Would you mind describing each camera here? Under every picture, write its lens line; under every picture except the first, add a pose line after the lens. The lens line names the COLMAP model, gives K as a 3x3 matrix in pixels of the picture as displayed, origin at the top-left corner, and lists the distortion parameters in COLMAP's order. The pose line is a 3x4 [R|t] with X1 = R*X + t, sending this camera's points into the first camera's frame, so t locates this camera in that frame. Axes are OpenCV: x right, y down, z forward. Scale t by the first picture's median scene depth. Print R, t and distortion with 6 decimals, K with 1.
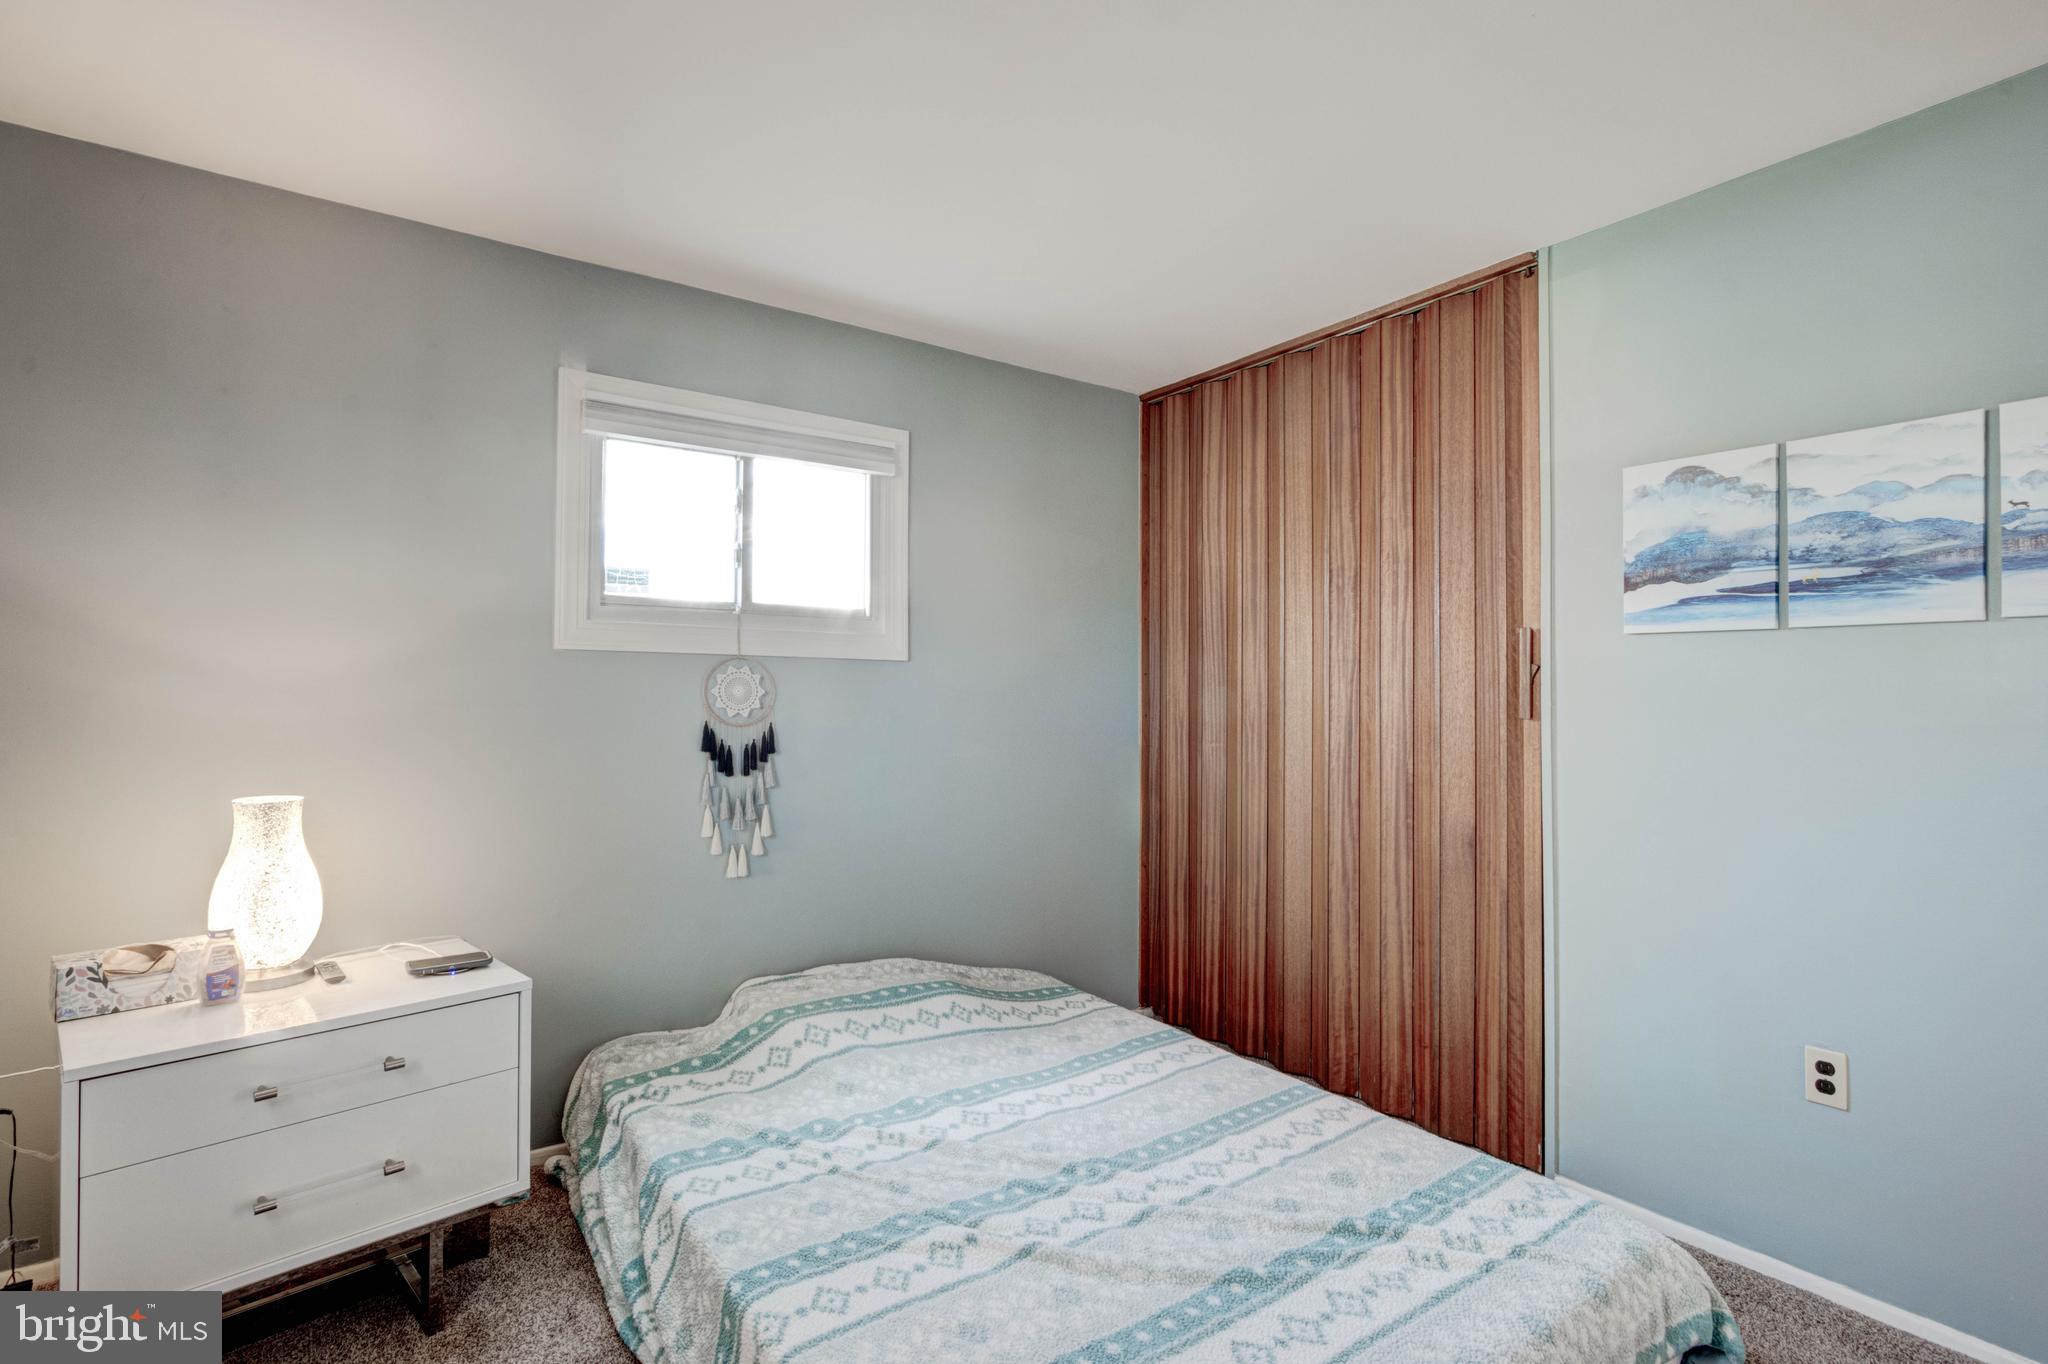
lens RADIAL K [[972.9, 0, 991.3], [0, 972.9, 684.5], [0, 0, 1]] dist [-0.016629, 0.000440]
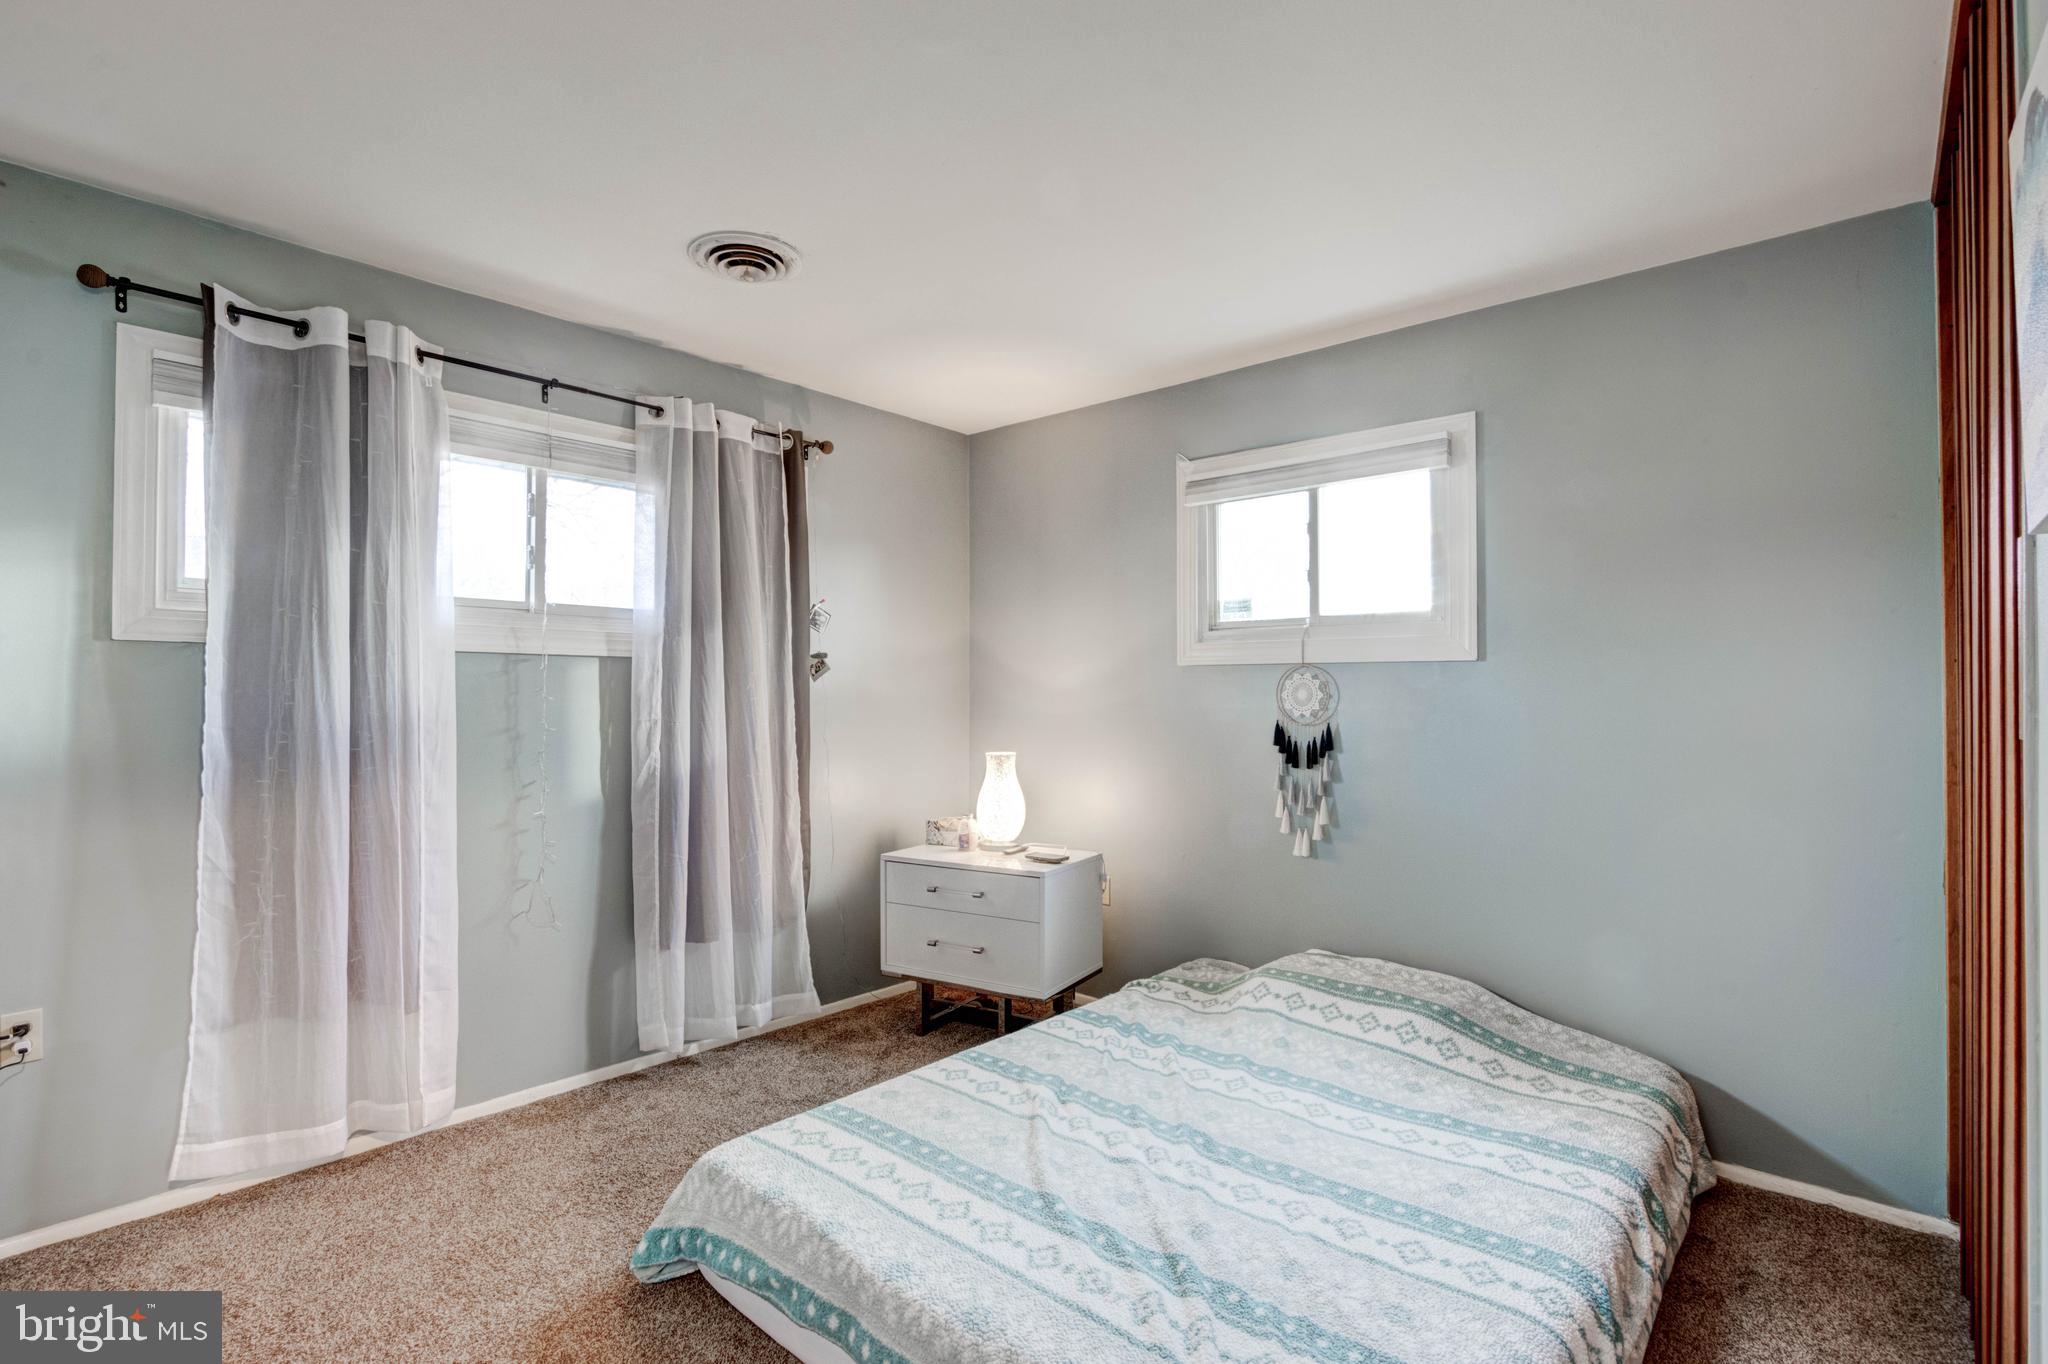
lens RADIAL K [[972.9, 0, 991.3], [0, 972.9, 684.5], [0, 0, 1]] dist [-0.016629, 0.000440]
pose [[0.219901, -0.016444, -0.975383, 0.796109], [0.010864, 0.999837, -0.014407, 0.007423], [0.975462, -0.007428, 0.220044, 0.393571]]
